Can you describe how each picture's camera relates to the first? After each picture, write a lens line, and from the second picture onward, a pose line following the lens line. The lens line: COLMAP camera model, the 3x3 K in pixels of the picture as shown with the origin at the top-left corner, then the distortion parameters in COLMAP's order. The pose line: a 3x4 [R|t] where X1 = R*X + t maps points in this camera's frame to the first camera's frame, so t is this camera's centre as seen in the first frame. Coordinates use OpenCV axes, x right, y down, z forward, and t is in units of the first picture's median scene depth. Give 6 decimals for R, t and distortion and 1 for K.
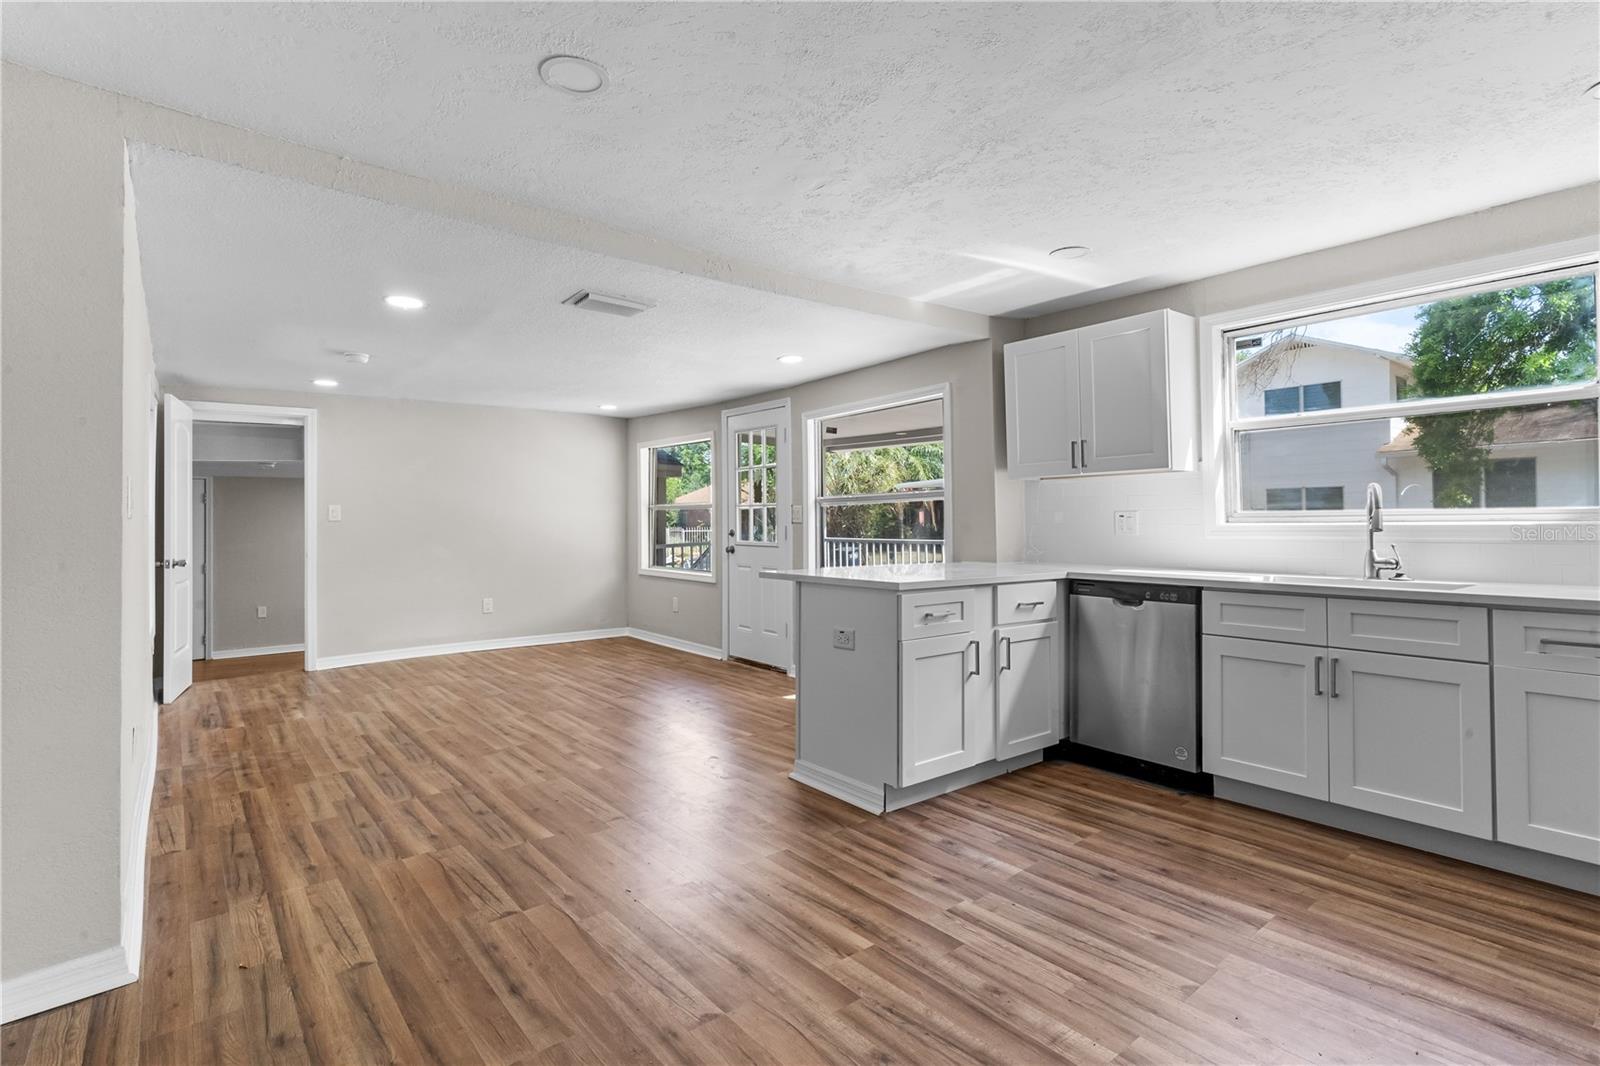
lens RADIAL K [[768.3, 0, 804.3], [0, 768.3, 508.4], [0, 0, 1]] dist [0.003143, 0.000207]
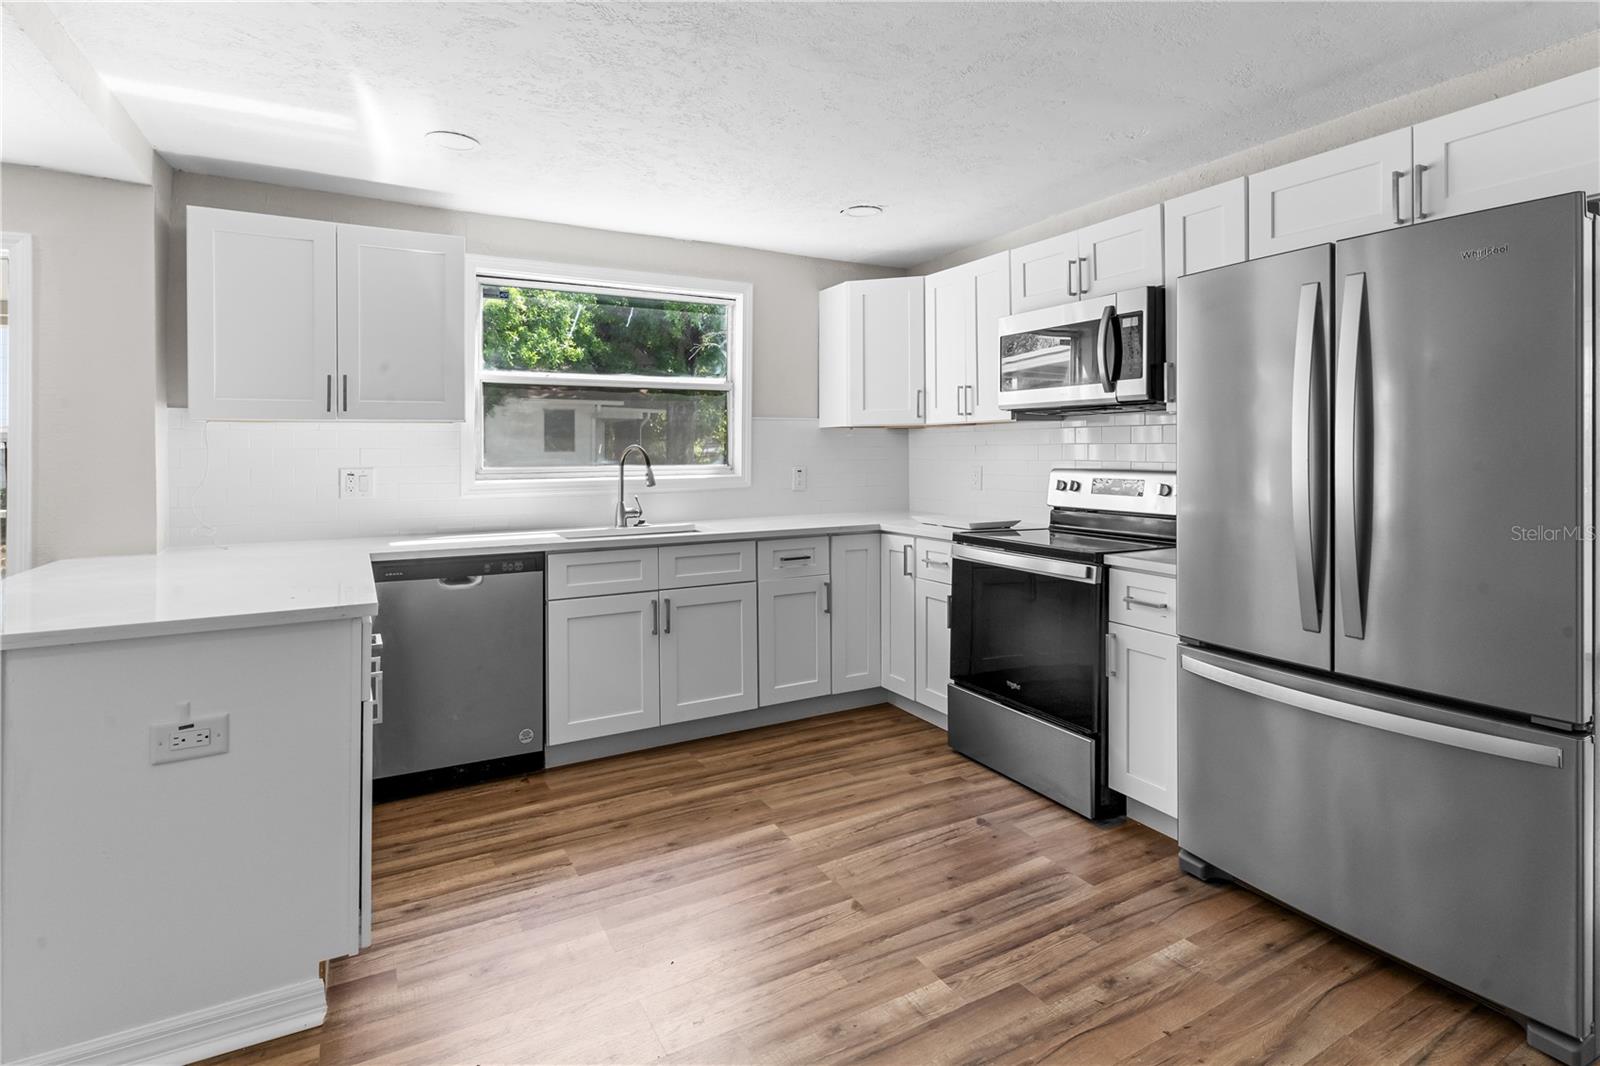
lens RADIAL K [[793.1, 0, 802.7], [0, 793.1, 450.2], [0, 0, 1]] dist [0.001517, -0.000484]
pose [[0.176501, 0.009623, 0.984253, -0.331241], [-0.011793, 0.999901, -0.007661, -0.015505], [-0.984230, -0.010255, 0.176597, 0.442782]]
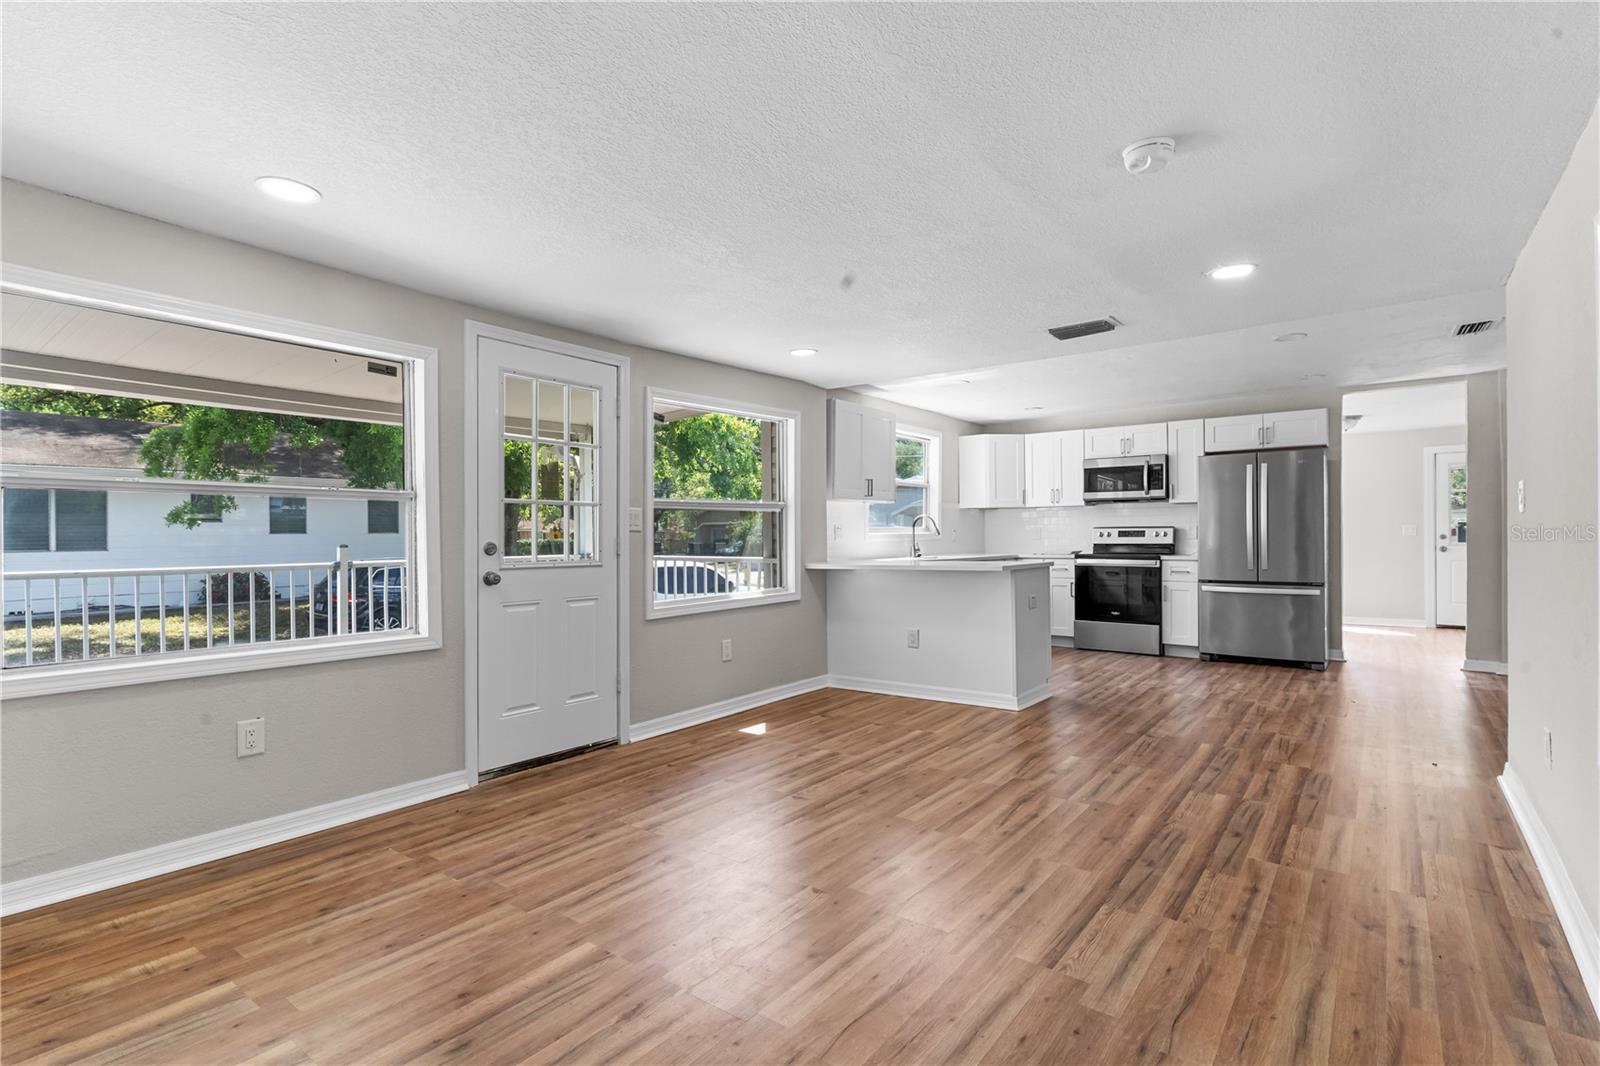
lens RADIAL K [[760.6, 0, 800.0], [0, 760.6, 533.0], [0, 0, 1]] dist [0.000361, 0.000180]
pose [[-0.223216, 0.014087, 0.974667, -1.165455], [-0.005758, 0.999859, -0.015770, 0.048474], [-0.974752, -0.009132, -0.223103, 1.551852]]
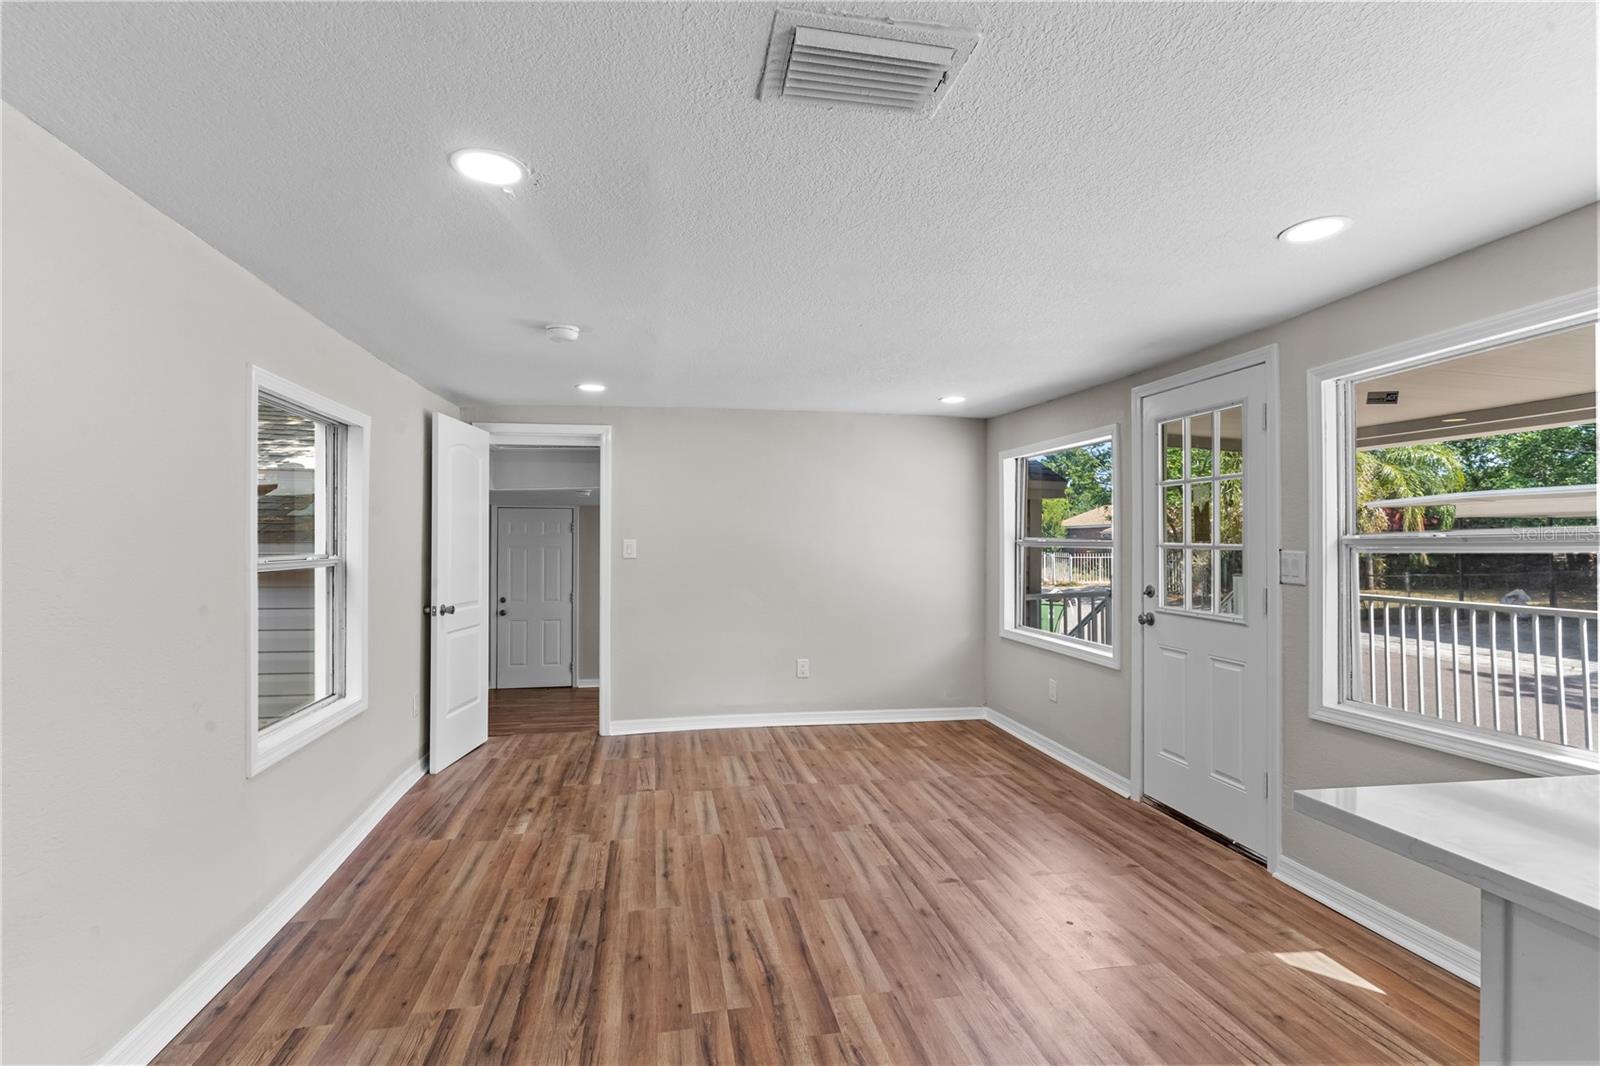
lens RADIAL K [[760.6, 0, 800.0], [0, 760.6, 533.0], [0, 0, 1]] dist [0.000361, 0.000180]
pose [[0.877891, 0.004816, -0.478836, -0.085371], [-0.002864, 0.999984, 0.004807, -0.026350], [0.478852, -0.002849, 0.877891, 0.601379]]
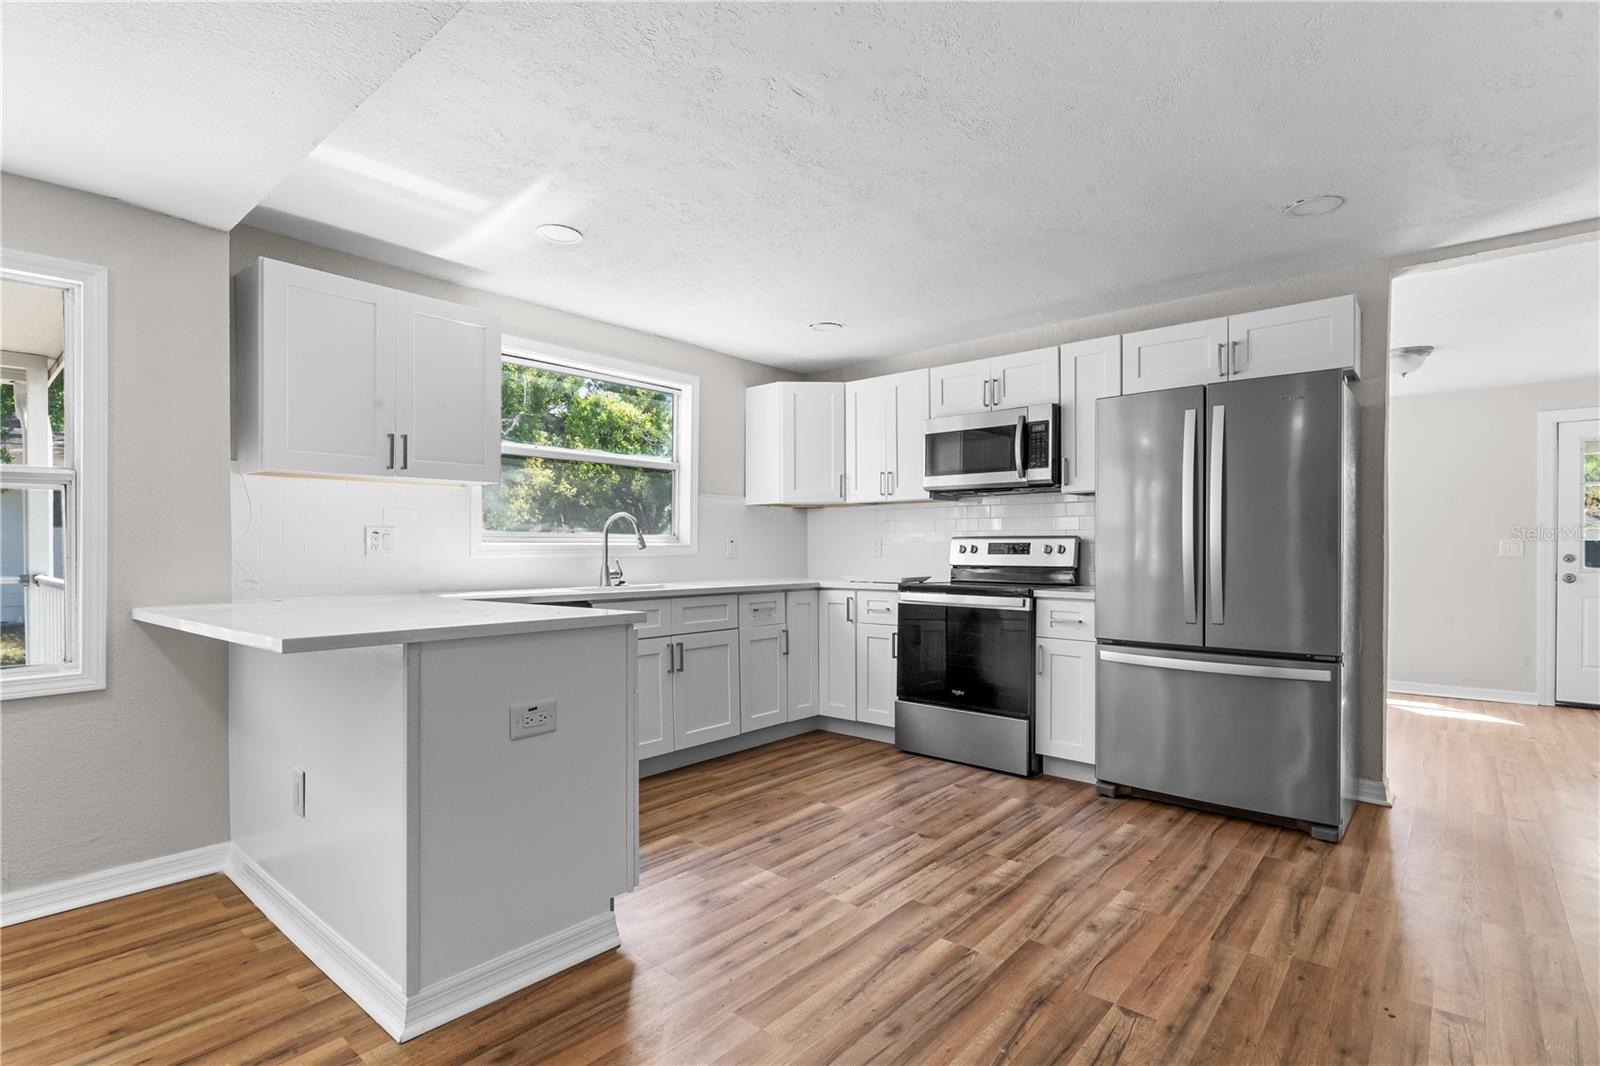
lens RADIAL K [[774.2, 0, 794.0], [0, 774.2, 551.2], [0, 0, 1]] dist [0.000214, 0.000192]
pose [[-0.167641, 0.006647, 0.985826, -0.505350], [-0.014595, 0.999851, -0.009223, 0.033511], [-0.985740, -0.015934, -0.167519, 0.769967]]
